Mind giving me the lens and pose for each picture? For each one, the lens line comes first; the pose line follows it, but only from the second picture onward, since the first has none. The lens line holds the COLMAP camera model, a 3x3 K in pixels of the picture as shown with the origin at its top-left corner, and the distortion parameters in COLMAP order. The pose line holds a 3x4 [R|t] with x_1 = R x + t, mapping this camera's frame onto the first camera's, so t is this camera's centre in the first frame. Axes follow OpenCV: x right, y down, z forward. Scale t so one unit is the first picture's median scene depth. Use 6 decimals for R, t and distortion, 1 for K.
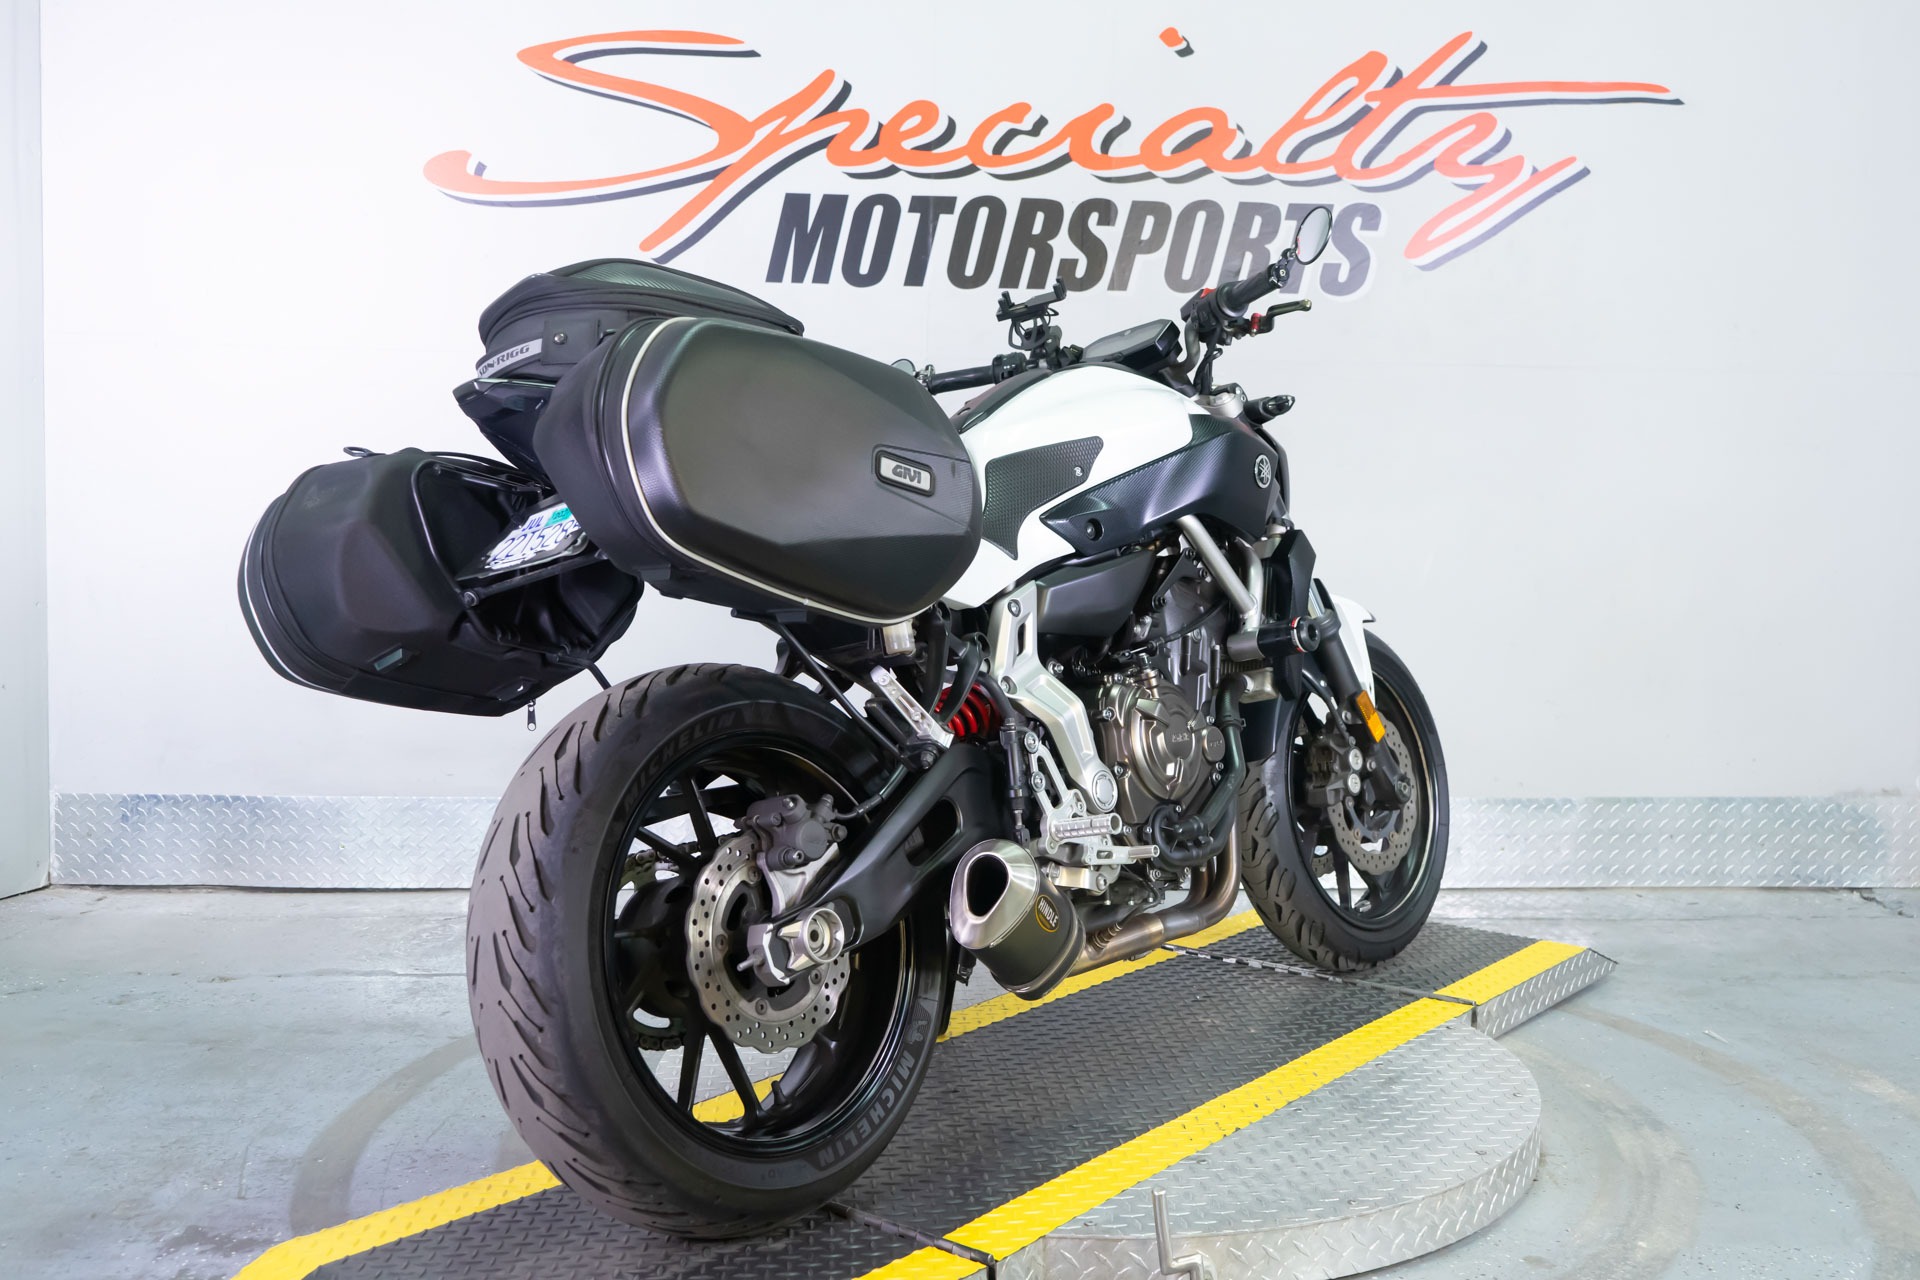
lens RADIAL K [[1872.1, 0, 952.6], [0, 1872.1, 623.0], [0, 0, 1]] dist [0.007990, 0.000000]
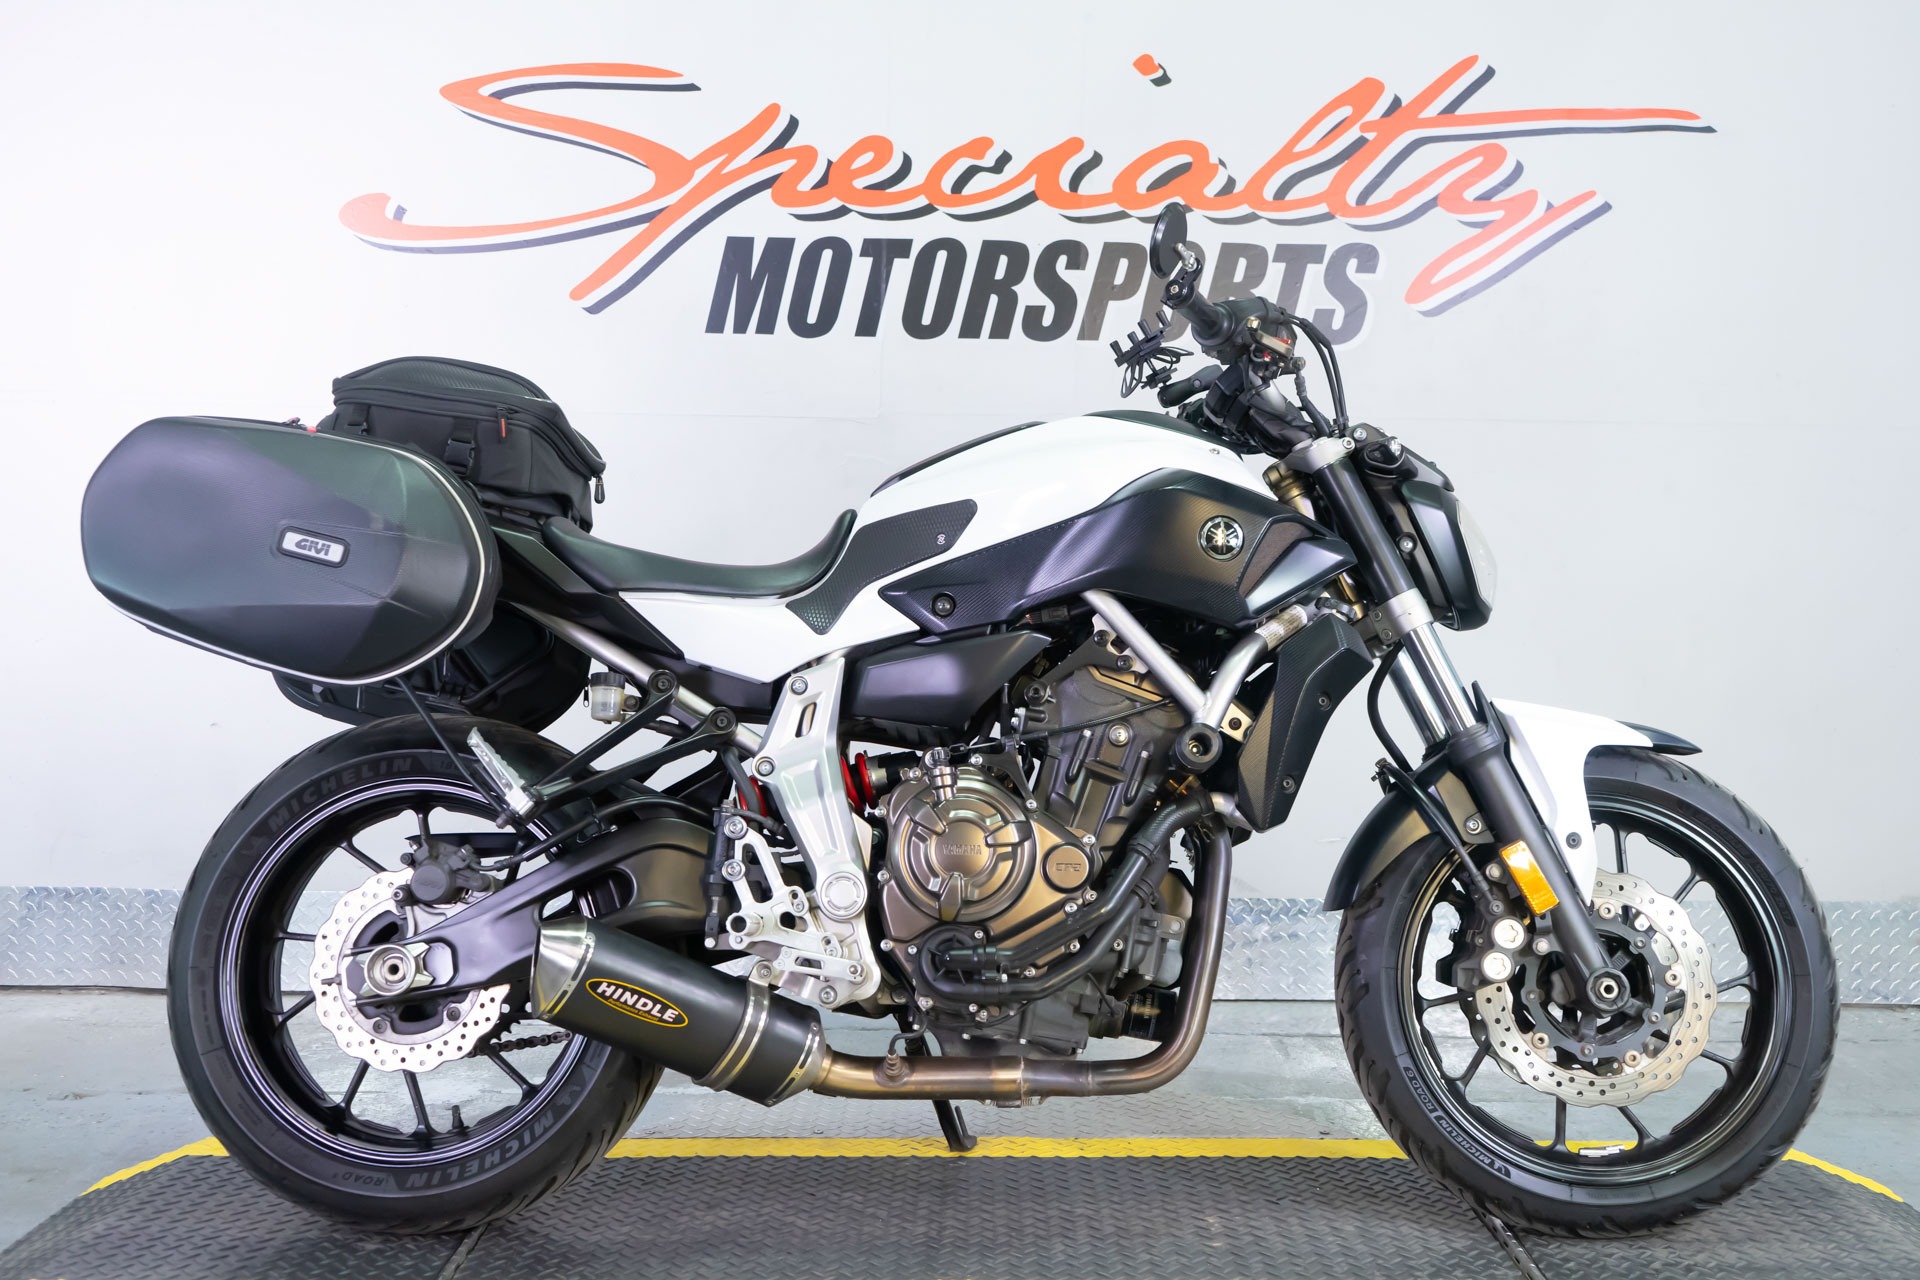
lens RADIAL K [[1957.9, 0, 960.7], [0, 1957.9, 627.9], [0, 0, 1]] dist [0.013665, 0.000000]
pose [[0.999132, 0.001240, -0.041644, 0.066043], [-0.002678, 0.999402, -0.034480, -0.004123], [0.041576, 0.034561, 0.998537, 0.048227]]
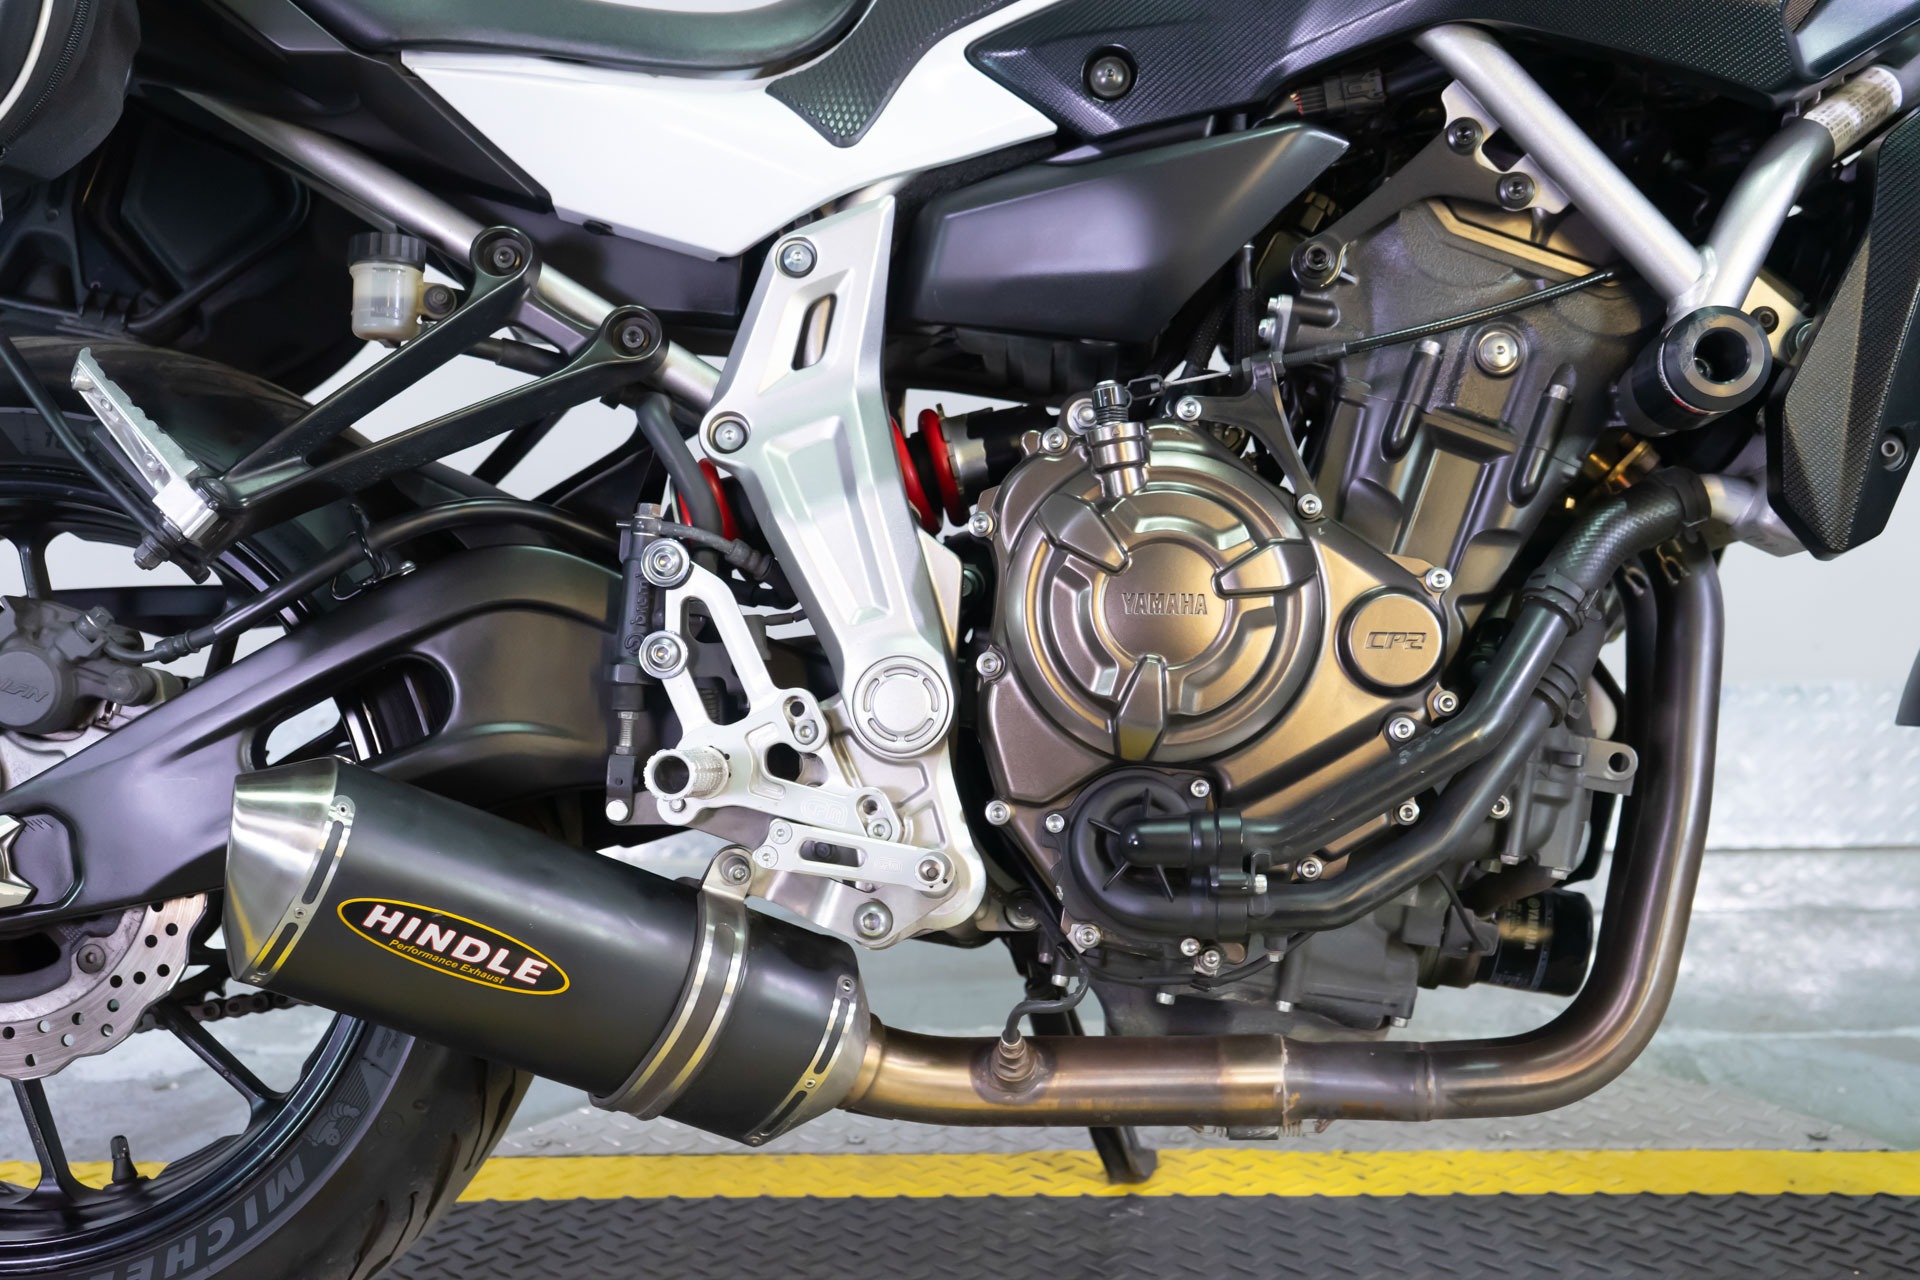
lens RADIAL K [[2587.5, 0, 961.5], [0, 2587.5, 636.3], [0, 0, 1]] dist [0.013645, 0.000000]
pose [[0.997600, -0.005151, -0.069045, 0.041100], [0.010807, 0.996590, 0.081797, 0.015723], [0.068388, -0.082347, 0.994254, 0.267087]]
